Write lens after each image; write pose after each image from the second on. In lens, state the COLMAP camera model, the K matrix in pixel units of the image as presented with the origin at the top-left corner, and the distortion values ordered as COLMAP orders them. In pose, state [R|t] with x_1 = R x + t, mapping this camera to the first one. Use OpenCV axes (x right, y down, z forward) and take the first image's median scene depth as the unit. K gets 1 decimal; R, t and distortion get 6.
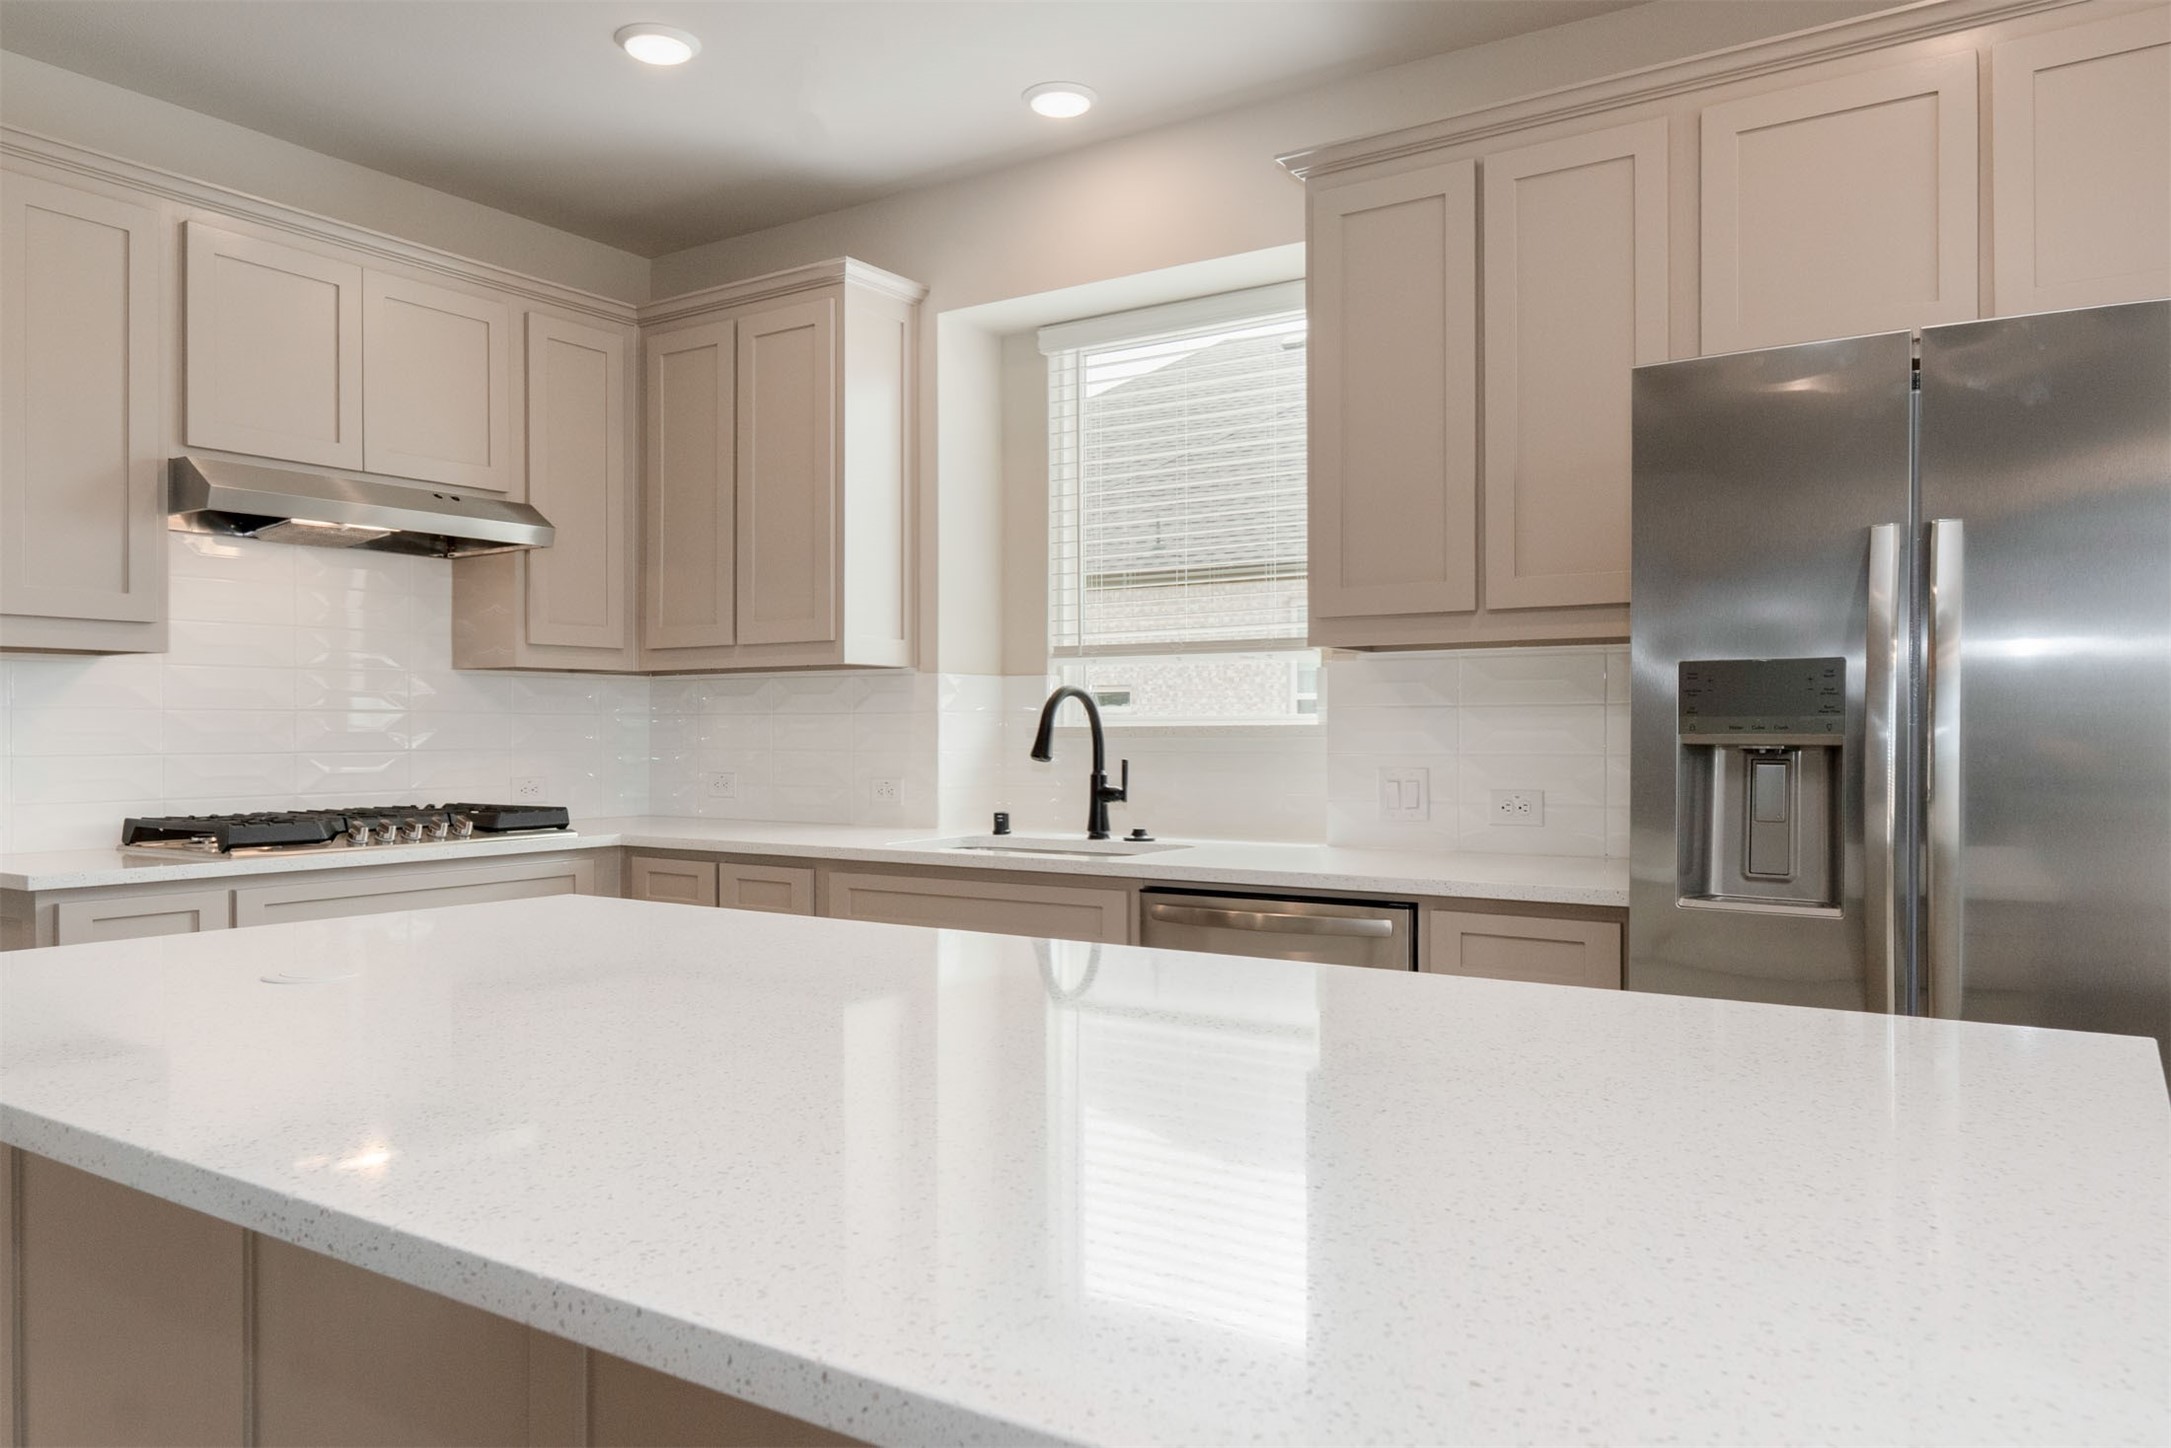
lens RADIAL K [[1507.6, 0, 1092.5], [0, 1507.6, 723.7], [0, 0, 1]] dist [-0.002880, -0.003983]
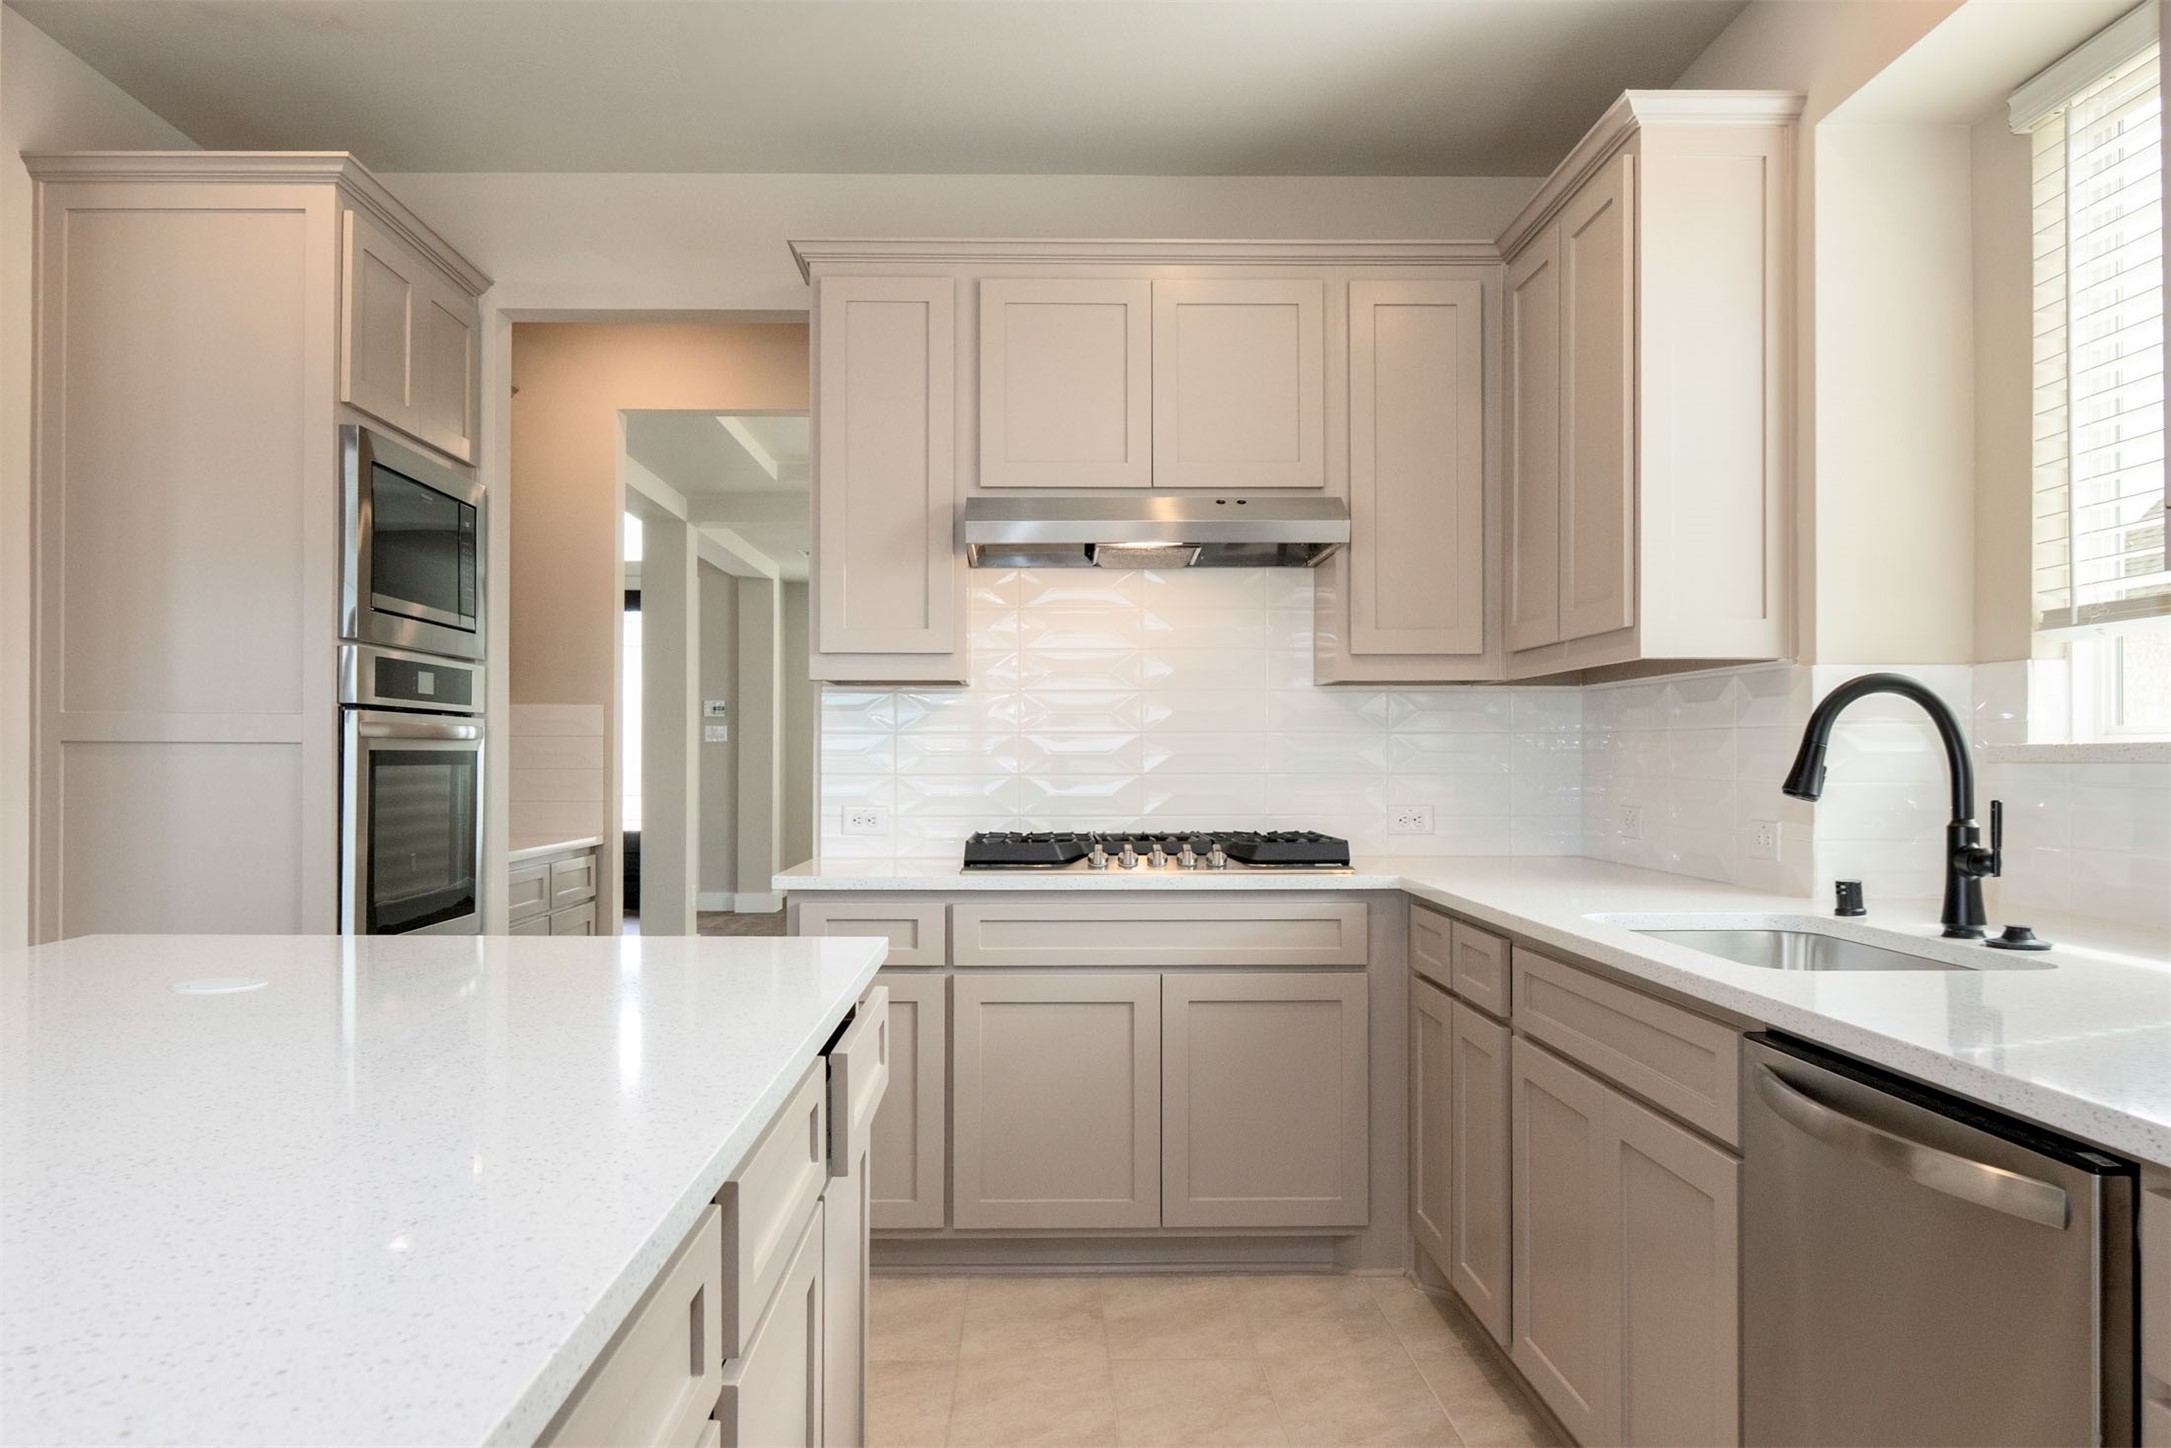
lens RADIAL K [[1507.6, 0, 1056.7], [0, 1507.6, 742.9], [0, 0, 1]] dist [-0.002880, -0.003983]
pose [[0.568860, -0.007028, -0.822404, 0.280438], [0.003542, 0.999975, -0.006096, 0.004195], [0.822426, 0.000555, 0.568871, 0.386465]]
